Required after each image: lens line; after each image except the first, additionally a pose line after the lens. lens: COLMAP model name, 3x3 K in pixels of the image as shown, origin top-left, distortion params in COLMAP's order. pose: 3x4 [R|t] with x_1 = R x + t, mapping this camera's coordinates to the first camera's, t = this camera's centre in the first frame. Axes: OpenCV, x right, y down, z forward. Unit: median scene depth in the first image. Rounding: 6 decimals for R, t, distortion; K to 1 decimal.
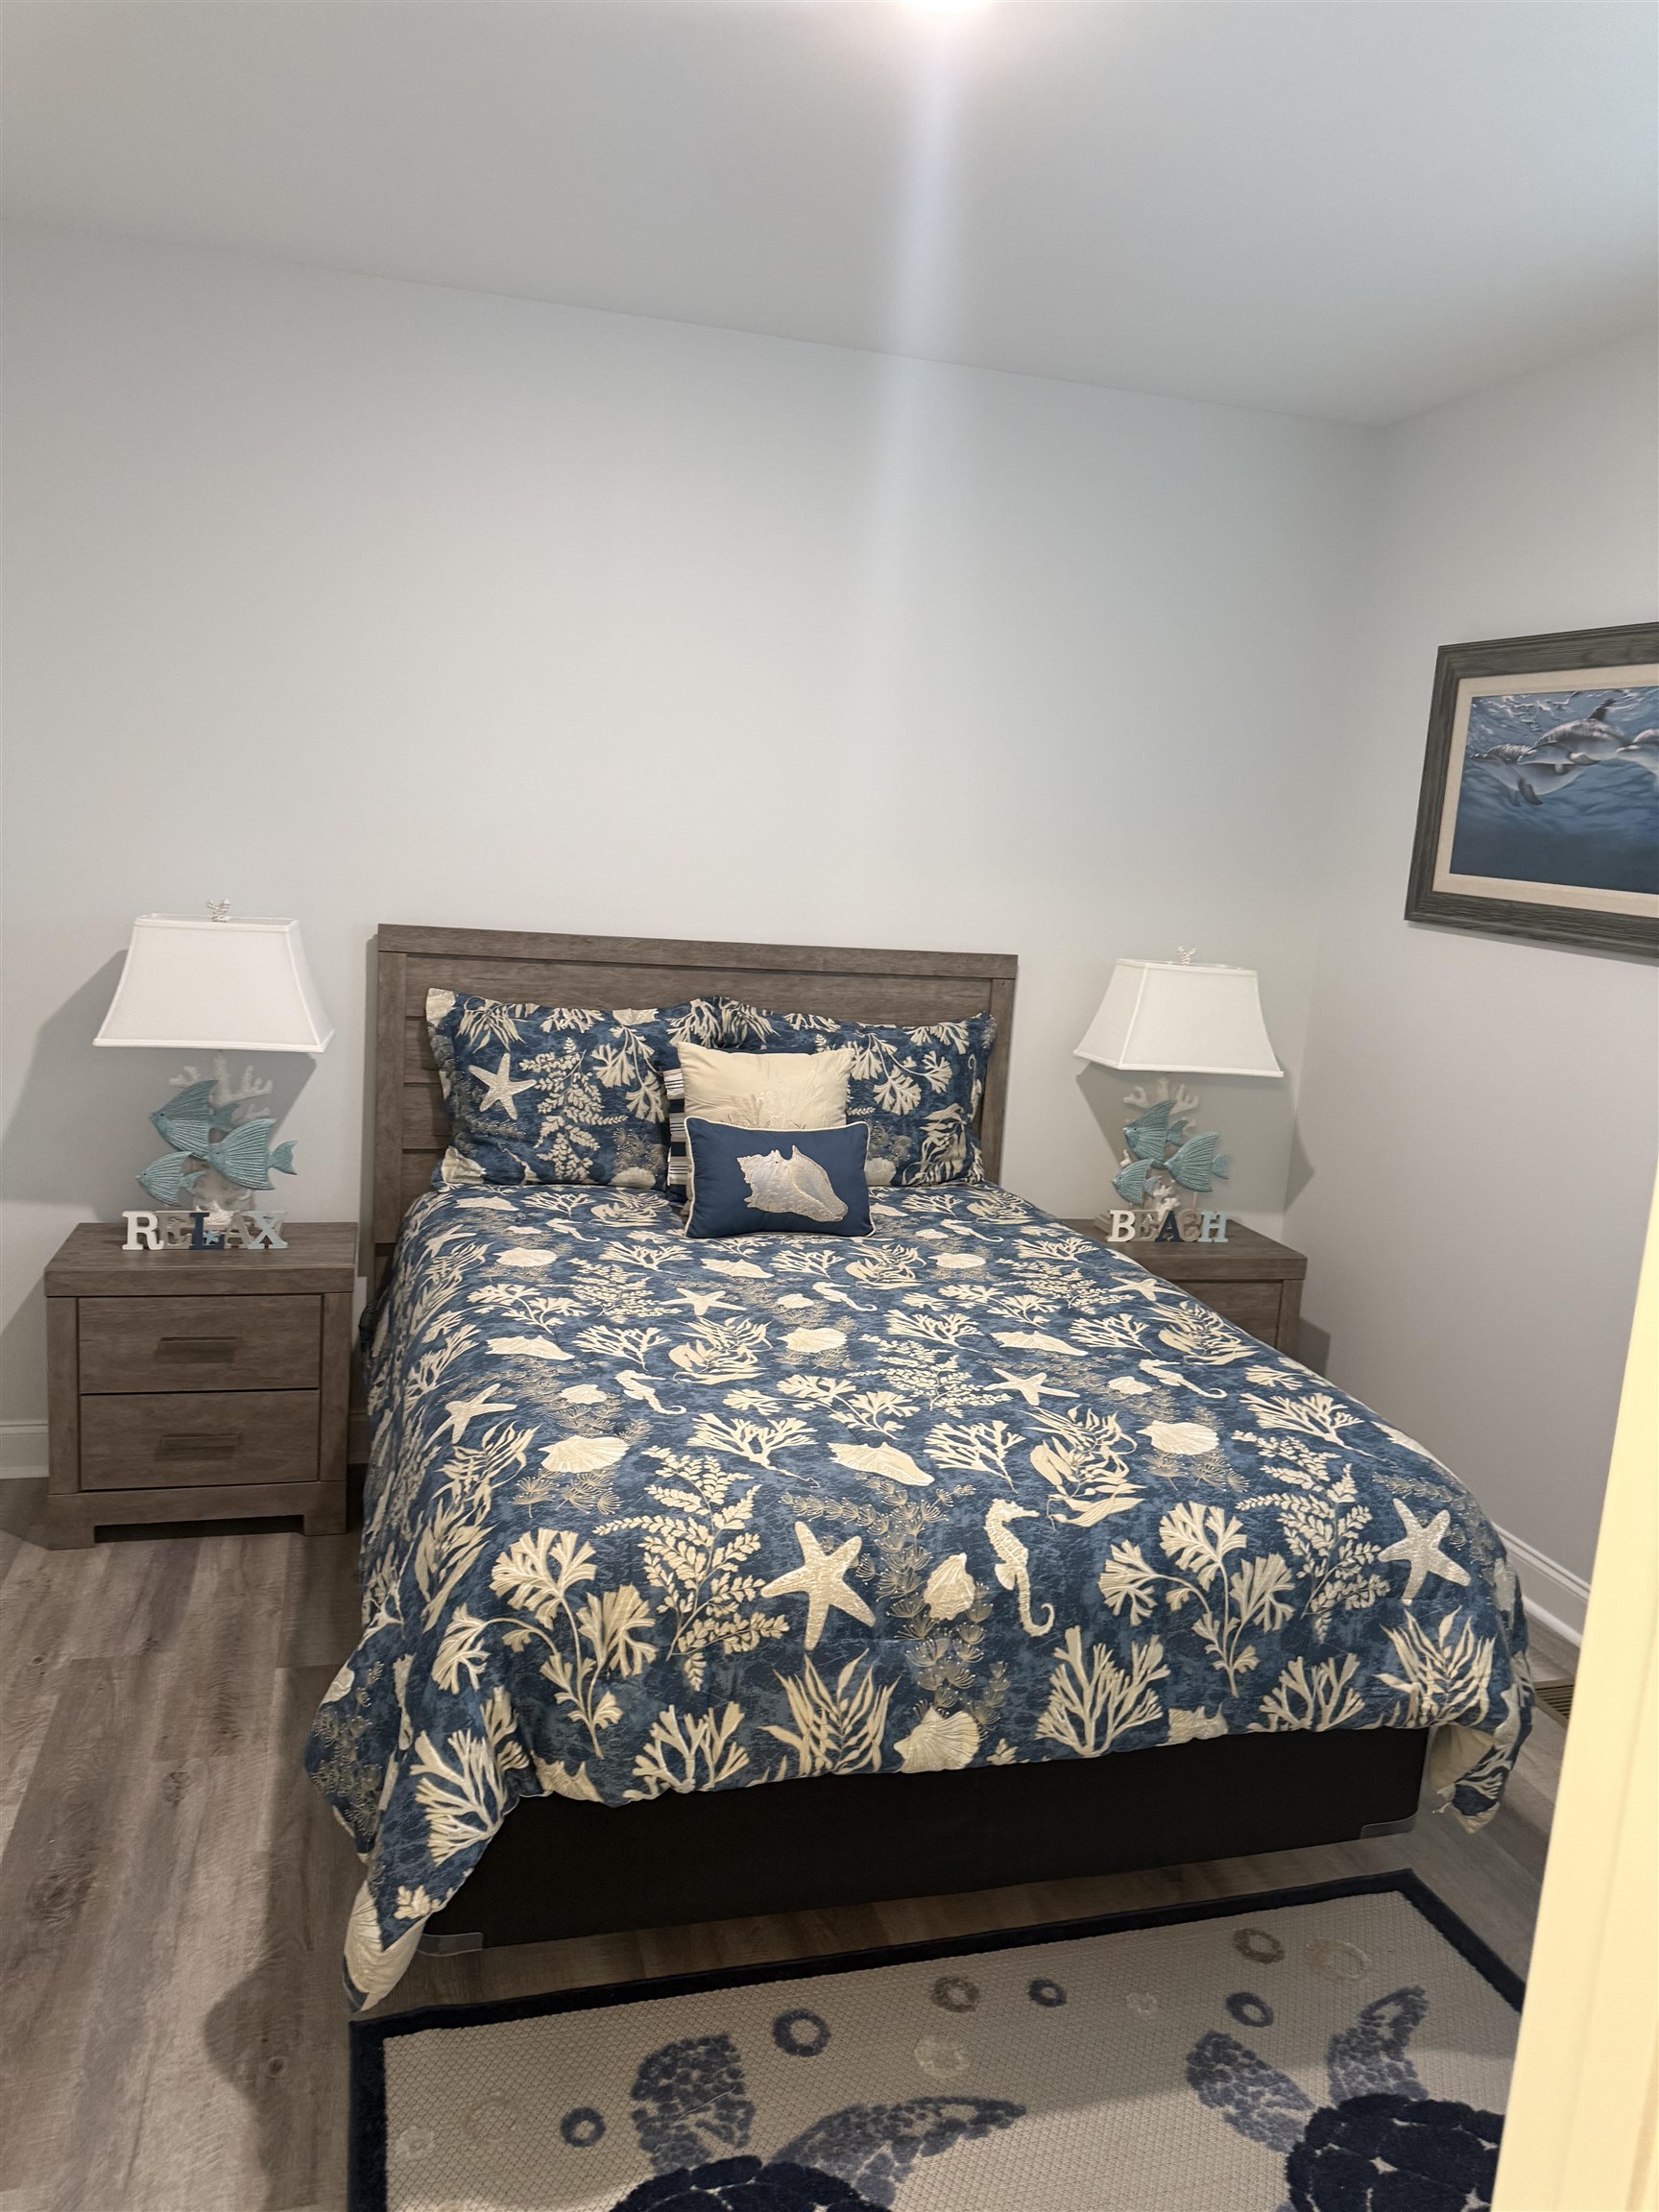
lens RADIAL K [[1570.3, 0, 825.6], [0, 1570.3, 1104.7], [0, 0, 1]] dist [0.151216, -0.287781]
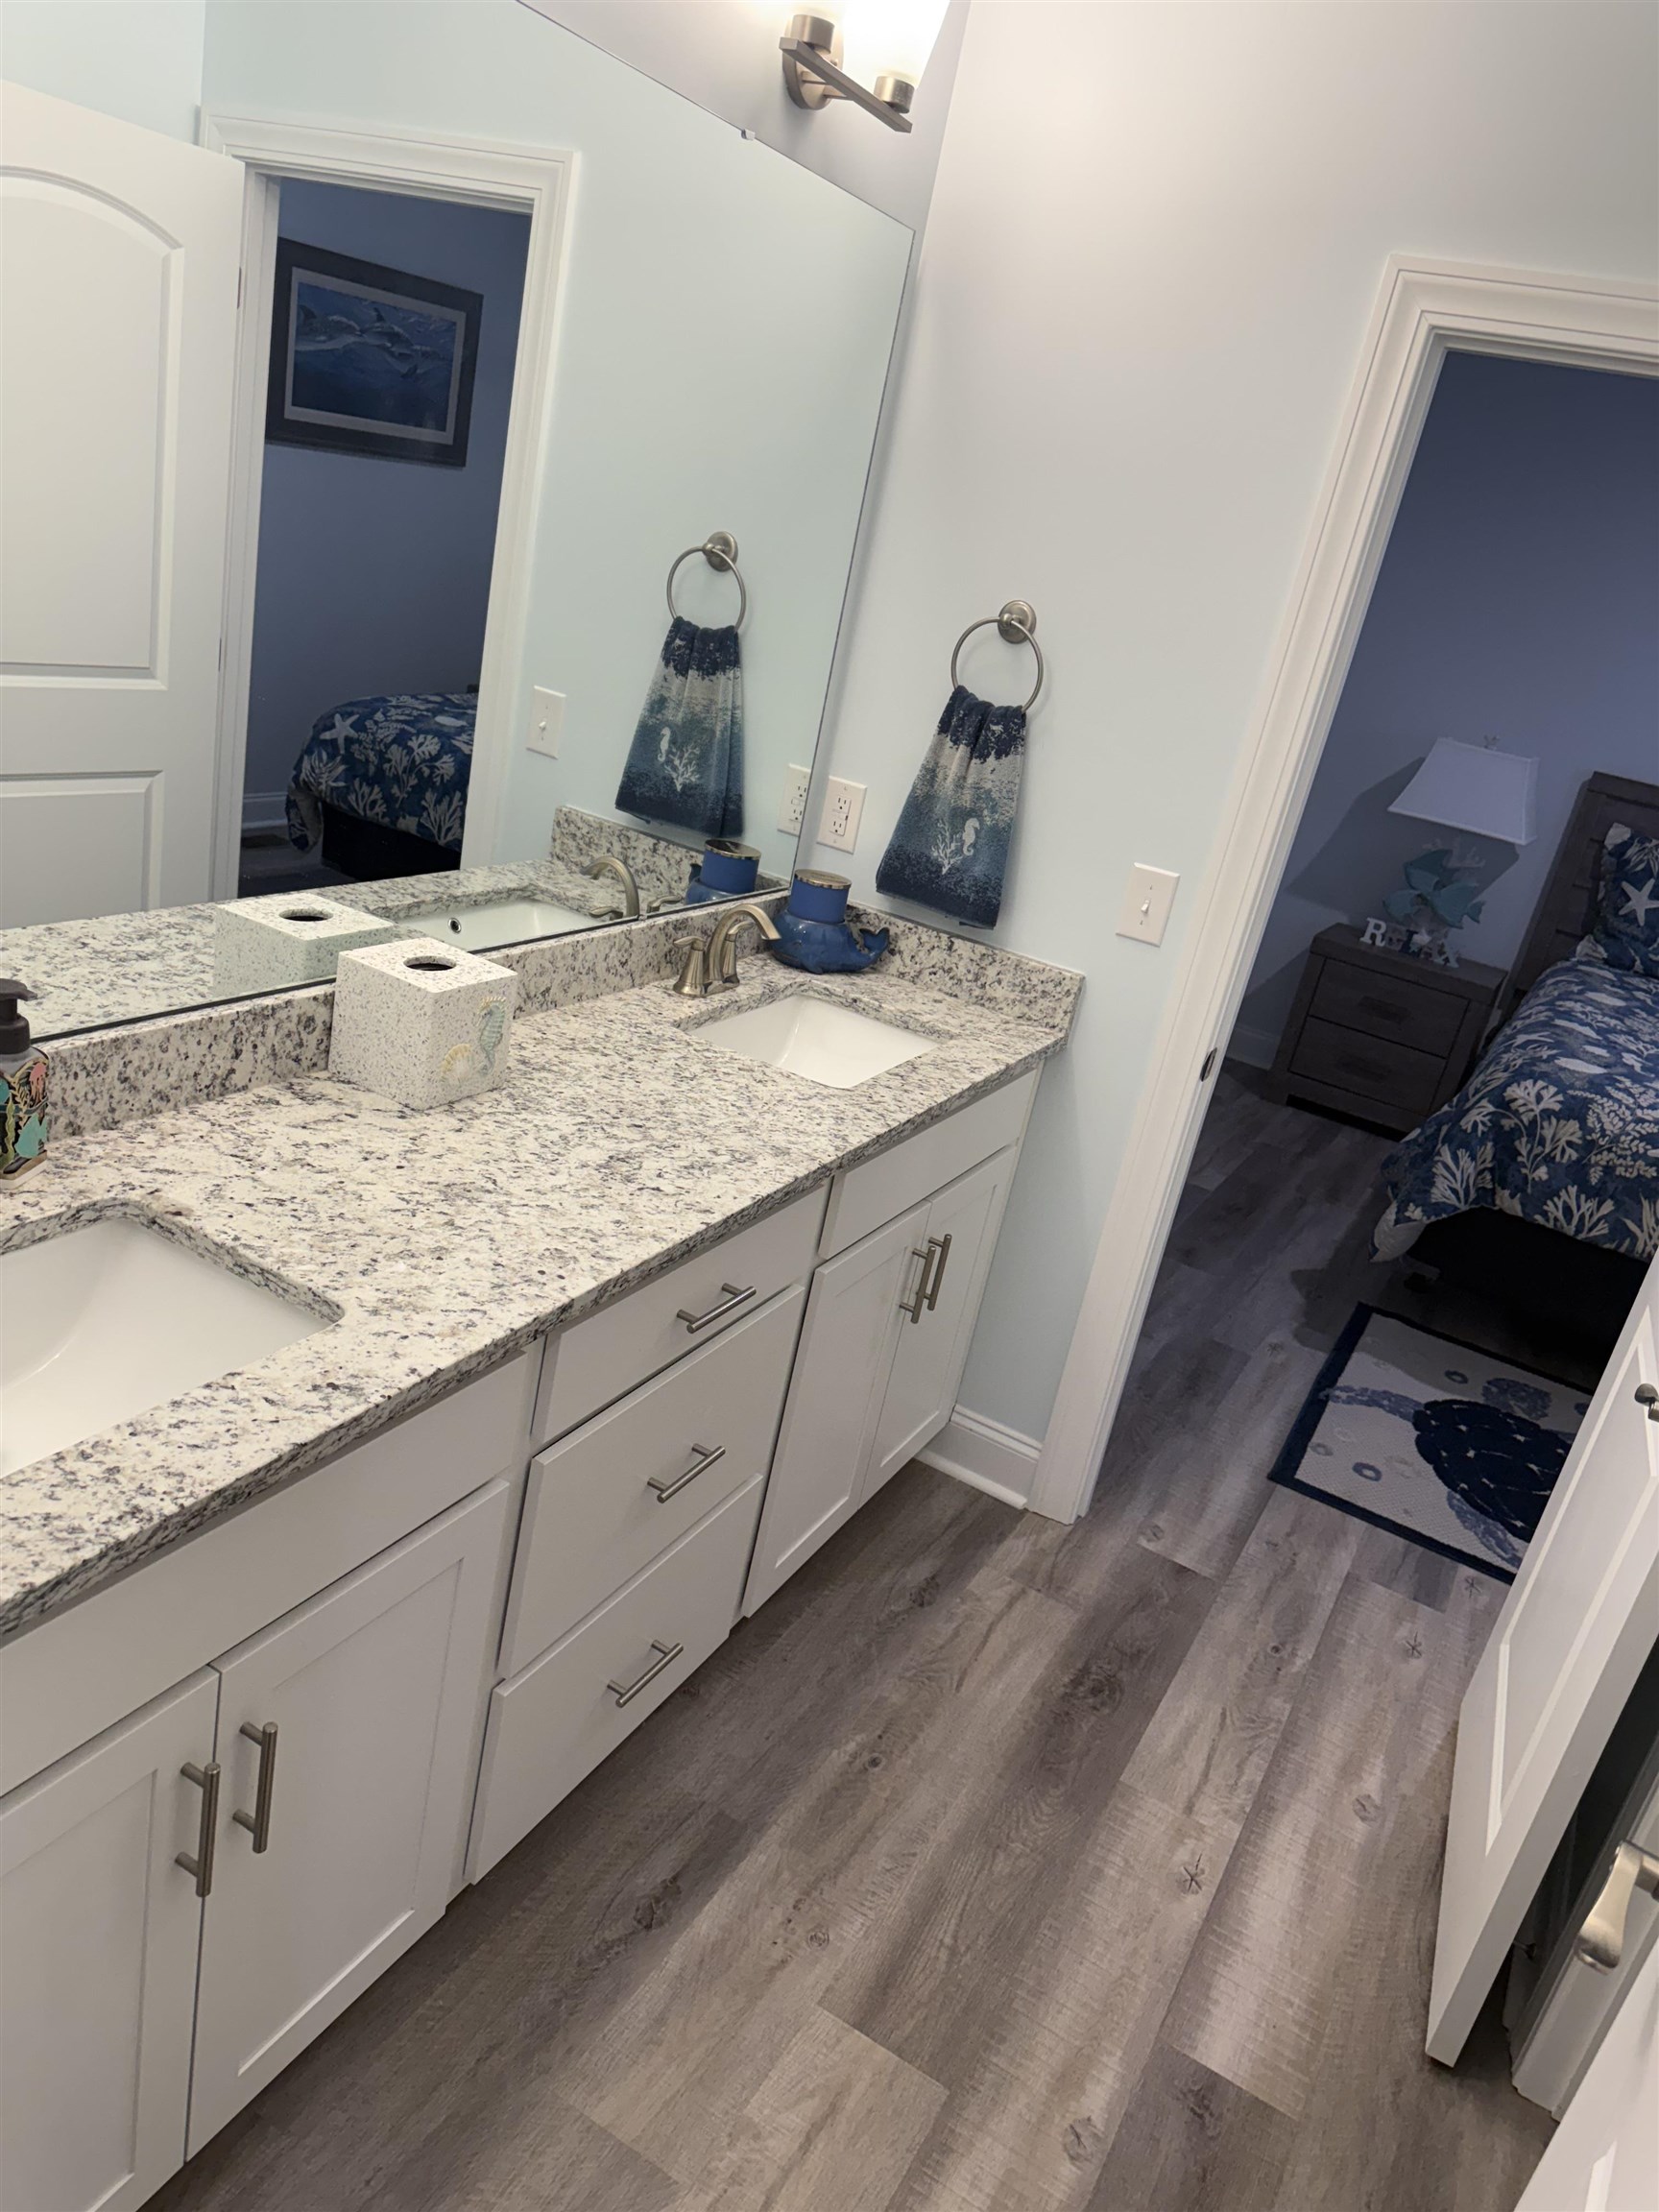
lens RADIAL K [[1570.3, 0, 825.6], [0, 1570.3, 1104.7], [0, 0, 1]] dist [0.151216, -0.287781]
pose [[0.712769, 0.323144, -0.622526, 0.417696], [-0.267184, 0.945722, 0.184994, 0.167777], [0.648516, 0.034471, 0.760420, -1.025526]]
